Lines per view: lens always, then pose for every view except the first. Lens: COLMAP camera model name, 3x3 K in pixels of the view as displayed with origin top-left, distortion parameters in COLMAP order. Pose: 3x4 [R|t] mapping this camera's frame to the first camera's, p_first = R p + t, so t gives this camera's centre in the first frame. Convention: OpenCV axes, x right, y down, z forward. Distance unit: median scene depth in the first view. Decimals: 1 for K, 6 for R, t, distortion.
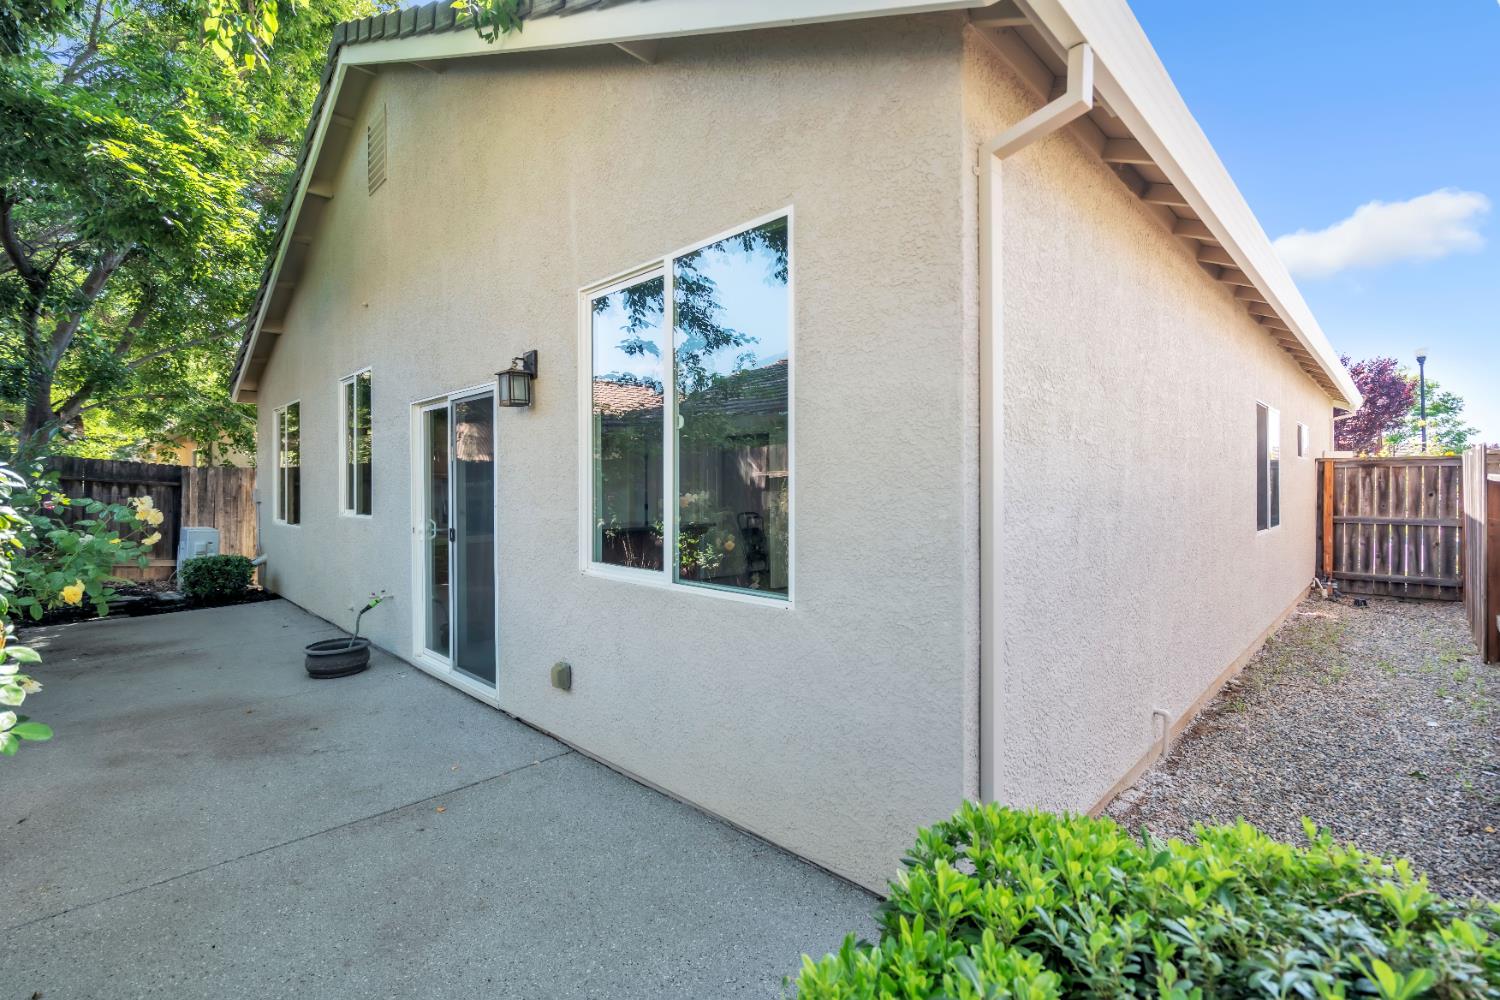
lens RADIAL K [[669.6, 0, 747.3], [0, 669.6, 496.2], [0, 0, 1]] dist [-0.001226, 0.000385]
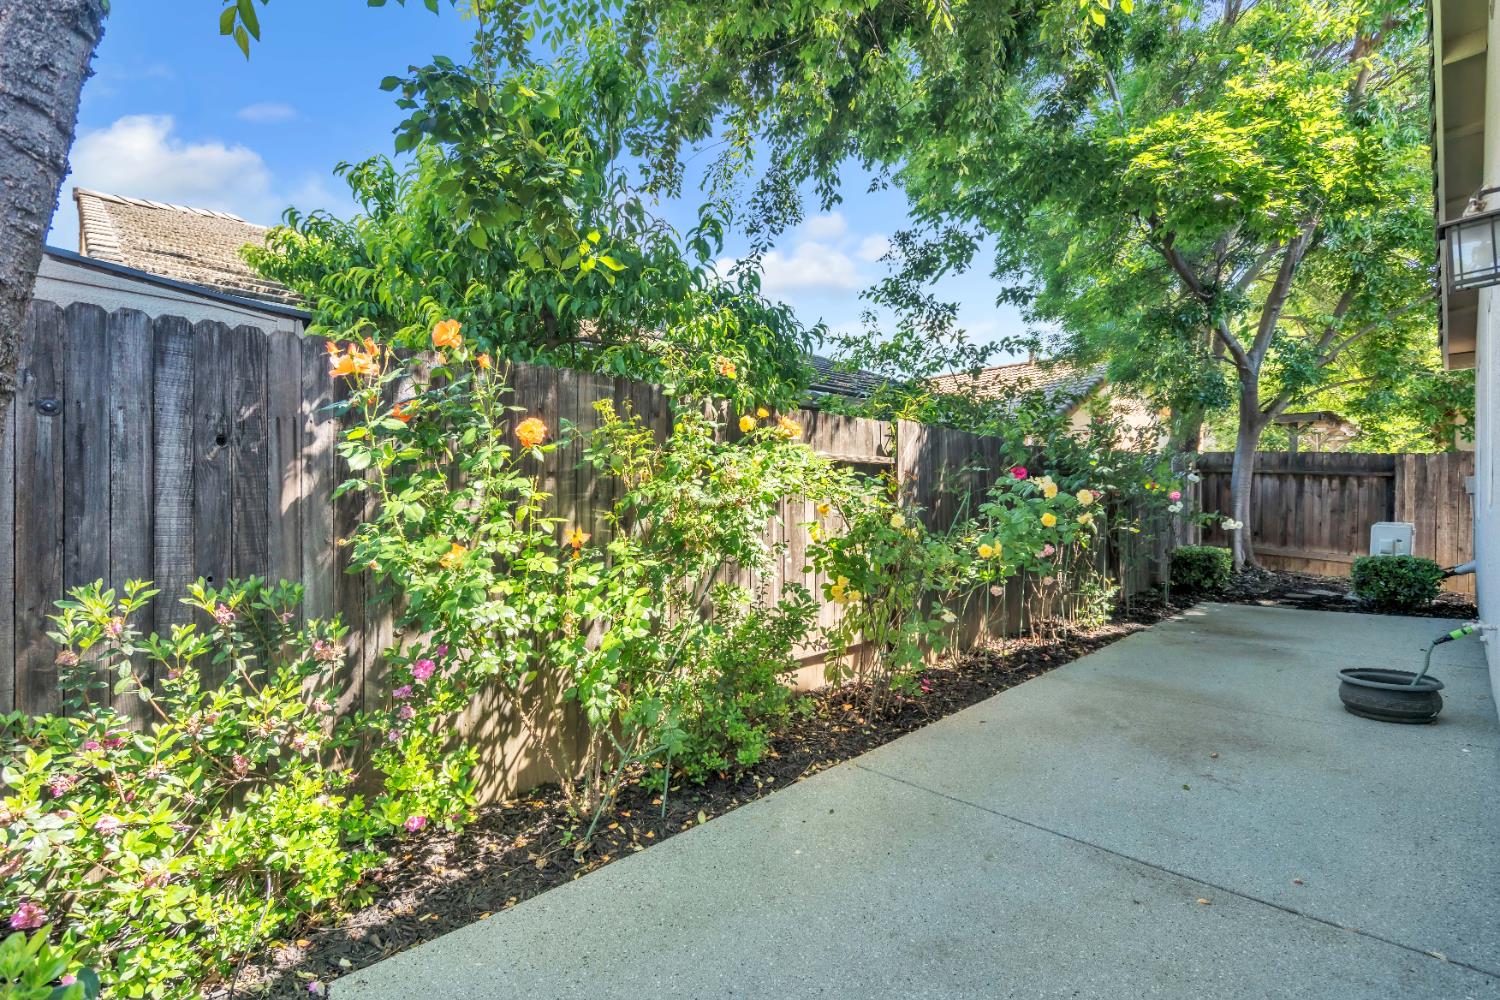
lens RADIAL K [[669.6, 0, 747.3], [0, 669.6, 496.2], [0, 0, 1]] dist [-0.001226, 0.000385]
pose [[-0.055458, -0.012144, -0.998387, 0.098621], [0.005105, 0.999910, -0.012447, 0.020718], [0.998448, -0.005787, -0.055391, 0.222708]]
